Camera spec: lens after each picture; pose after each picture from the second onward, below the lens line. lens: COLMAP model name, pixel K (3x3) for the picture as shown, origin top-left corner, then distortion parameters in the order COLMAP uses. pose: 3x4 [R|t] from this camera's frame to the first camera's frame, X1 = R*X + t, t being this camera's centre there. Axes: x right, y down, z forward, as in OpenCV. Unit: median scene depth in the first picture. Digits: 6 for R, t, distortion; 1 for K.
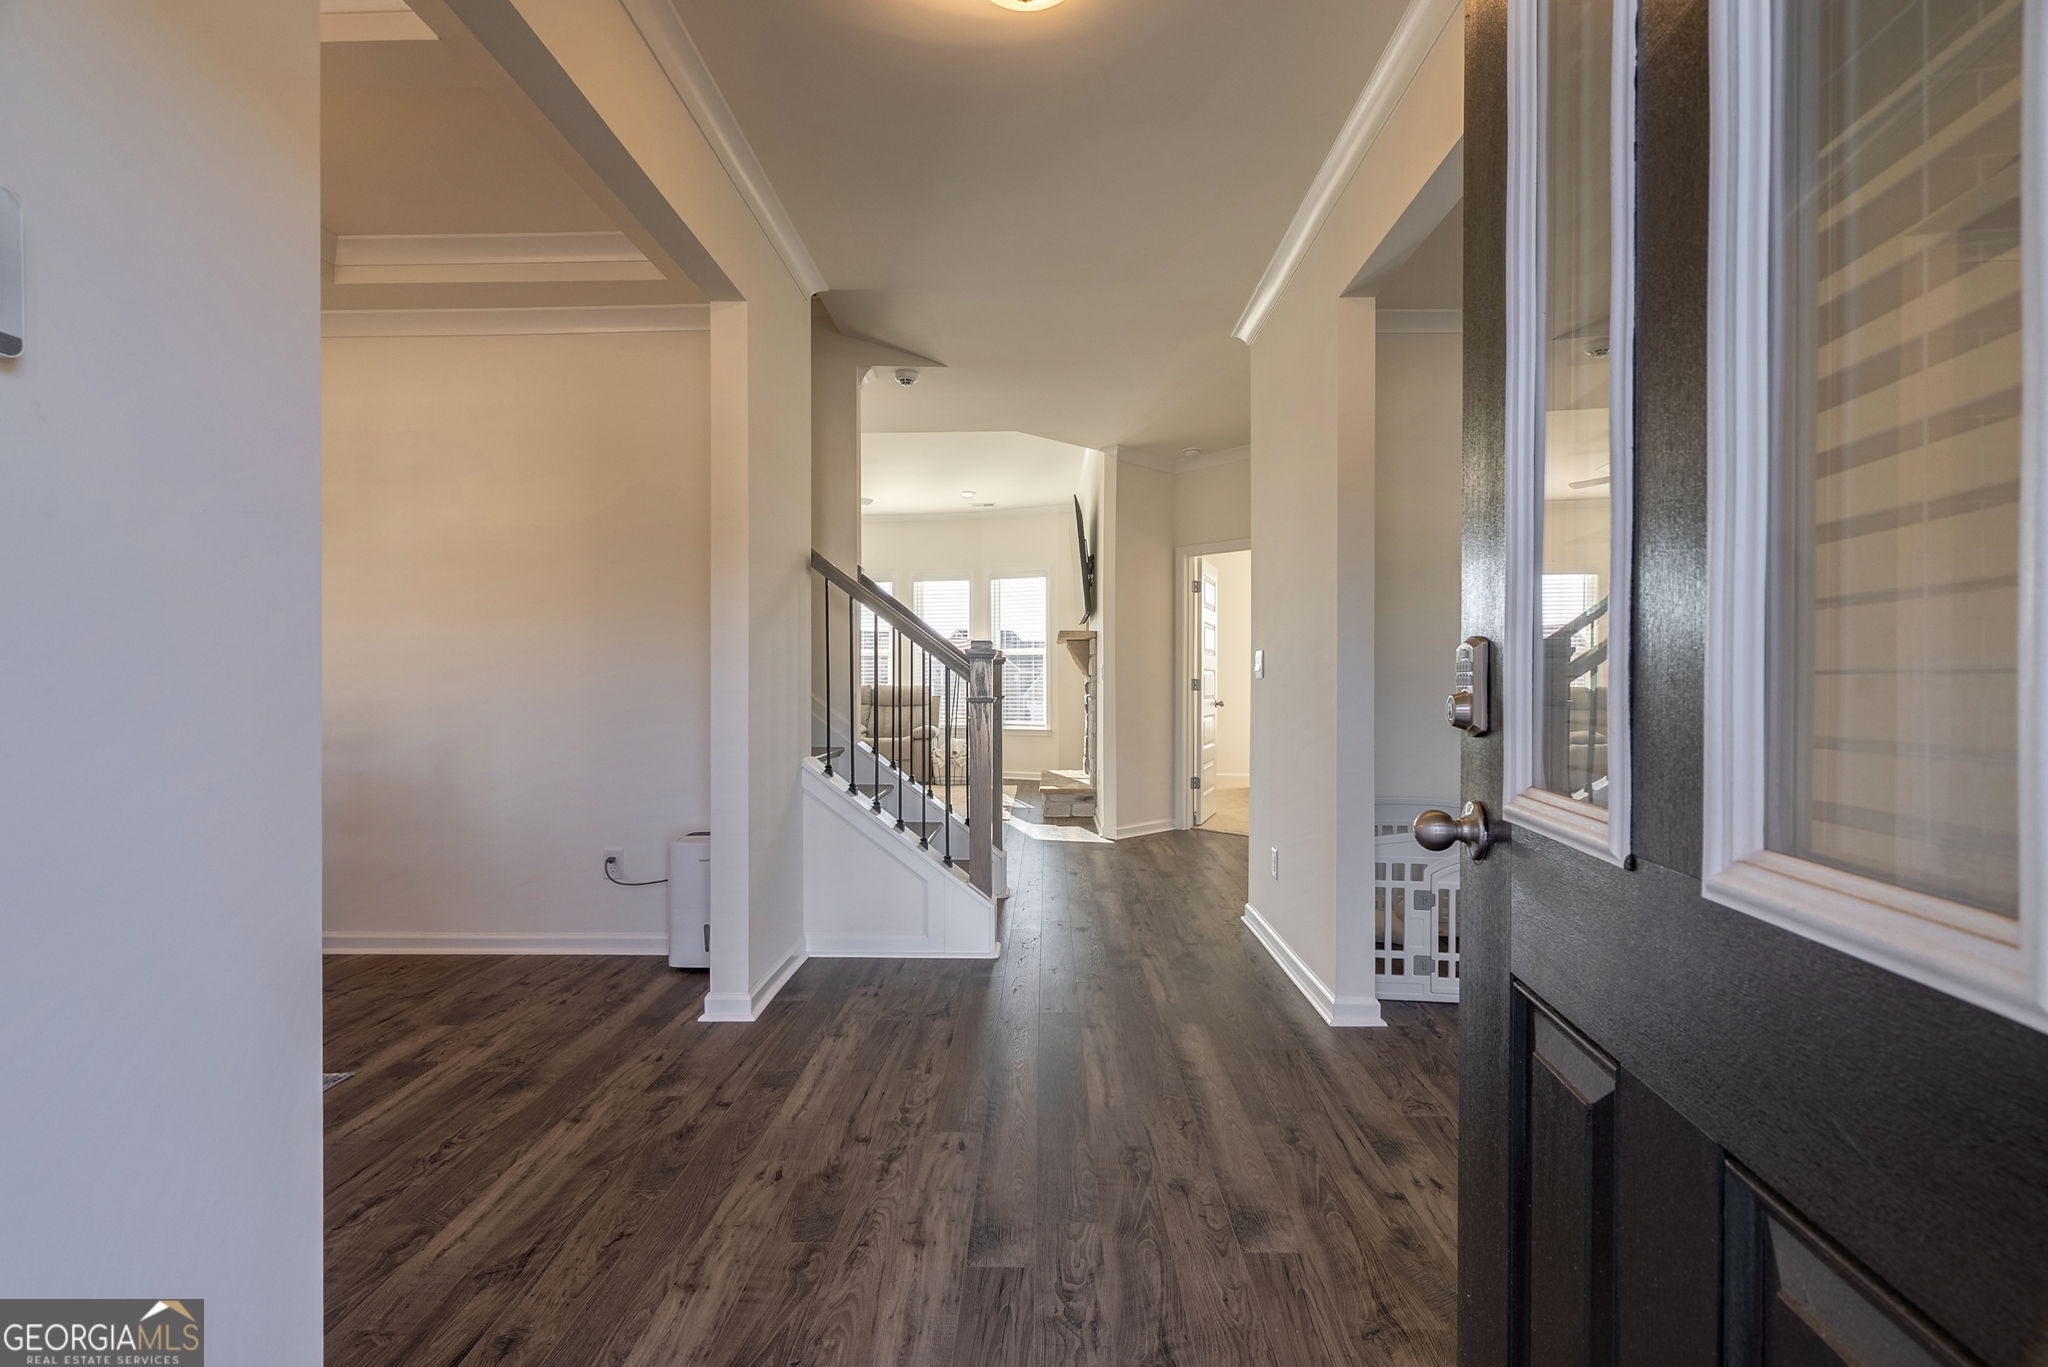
lens RADIAL K [[930.6, 0, 1026.7], [0, 930.6, 683.6], [0, 0, 1]] dist [0.000183, 0.000309]
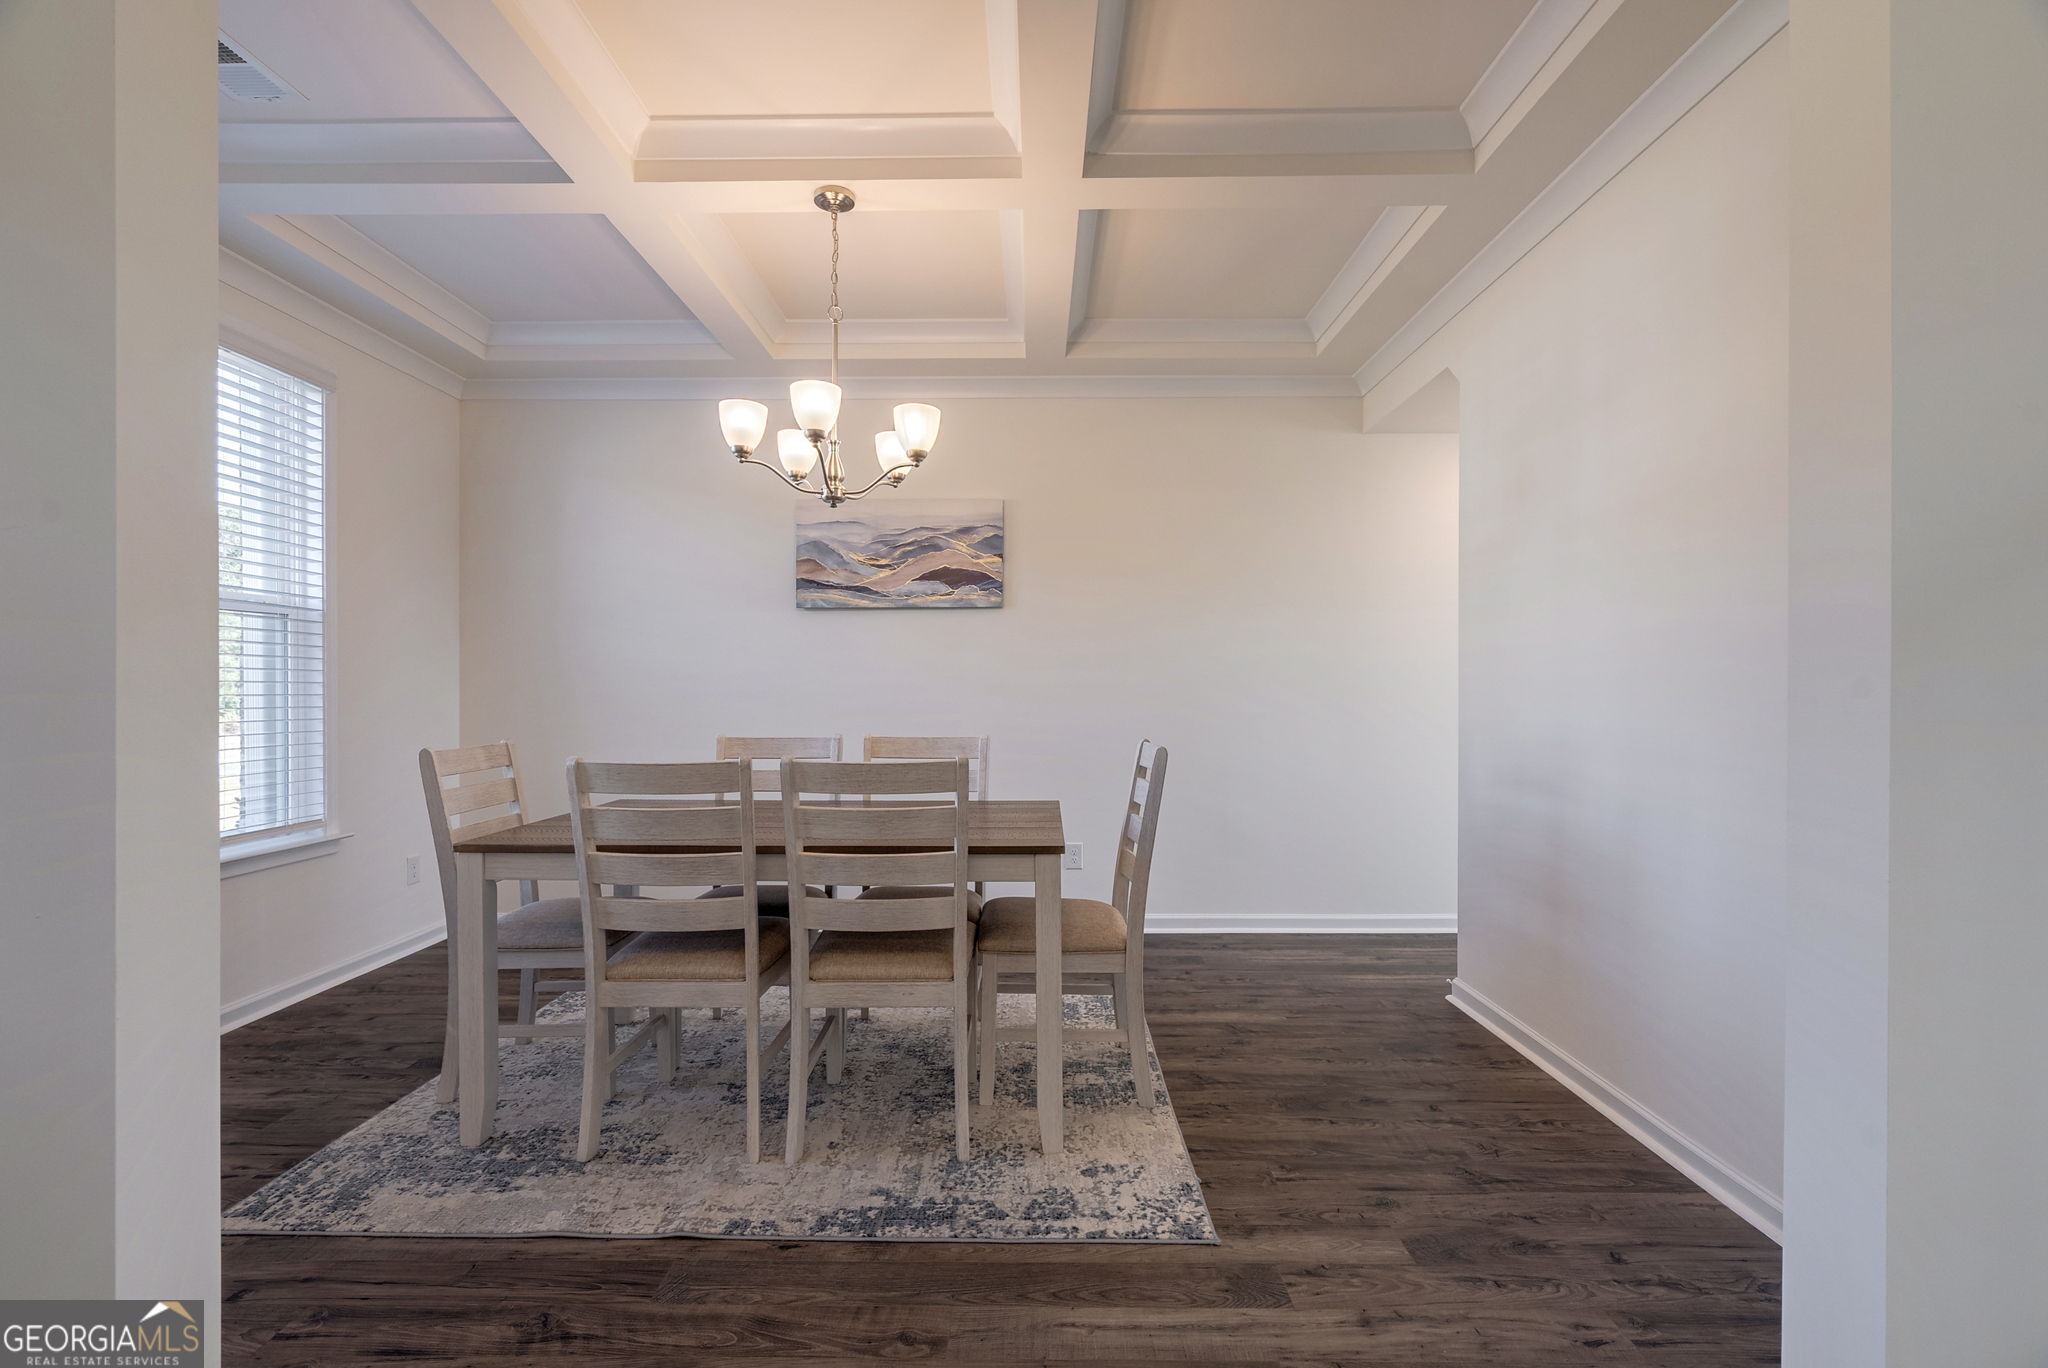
lens RADIAL K [[930.6, 0, 1028.0], [0, 930.6, 686.1], [0, 0, 1]] dist [0.000183, 0.000309]
pose [[0.017788, 0.004322, -0.999832, 0.003380], [-0.005383, 0.999977, 0.004226, -0.021759], [0.999827, 0.005307, 0.017811, 0.884561]]
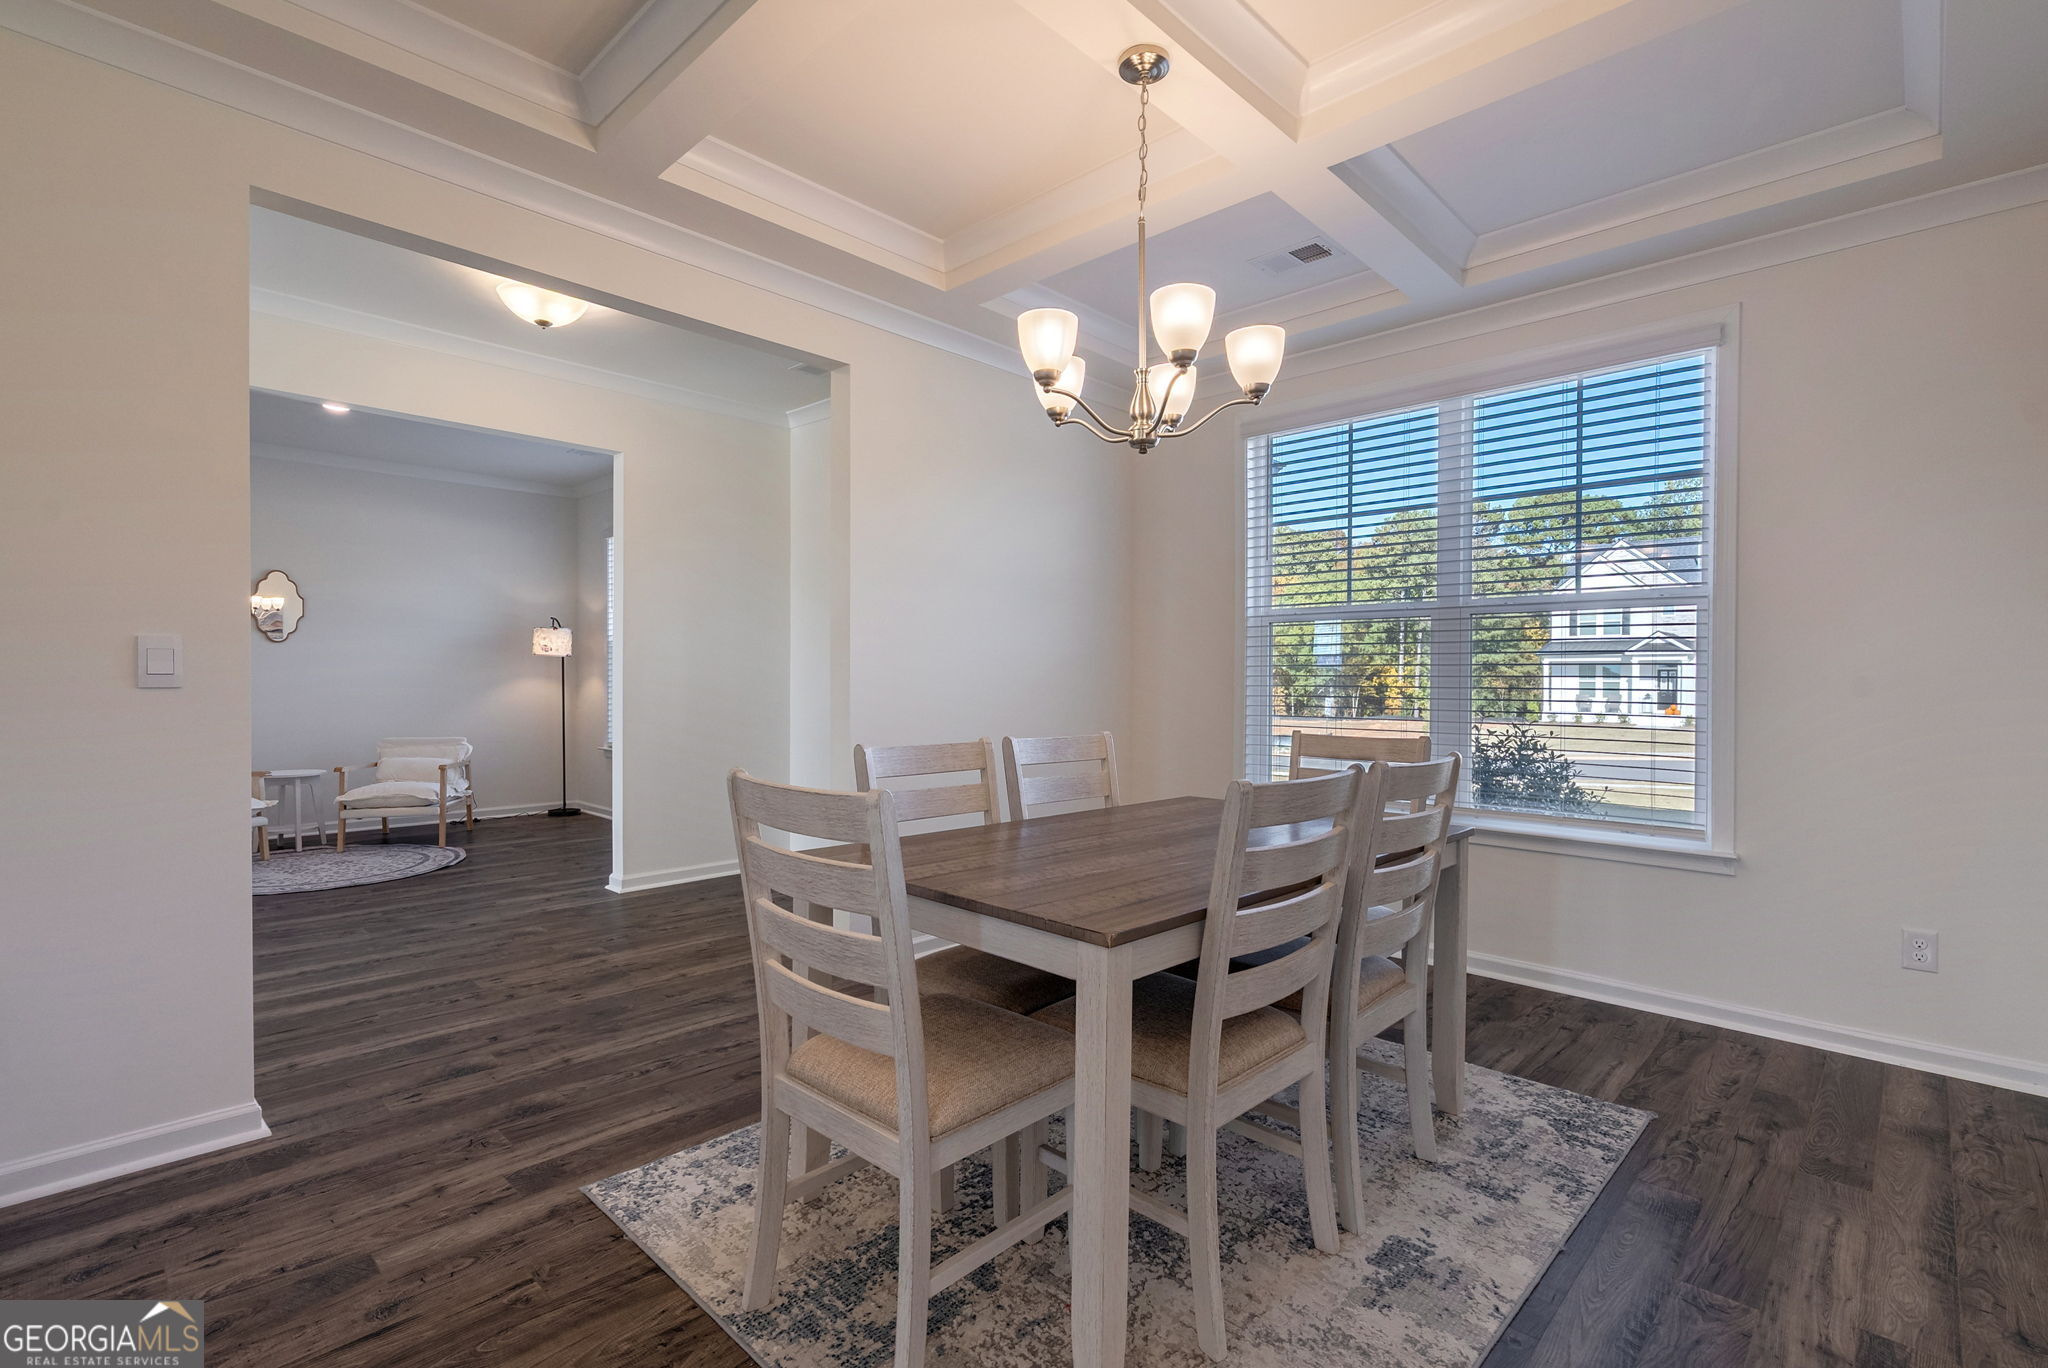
lens RADIAL K [[930.6, 0, 1009.4], [0, 930.6, 685.4], [0, 0, 1]] dist [0.000183, 0.000309]
pose [[-0.729135, -0.004933, 0.684352, -1.618792], [0.000247, 0.999972, 0.007471, -0.014720], [-0.684370, 0.005617, -0.729114, 1.404053]]
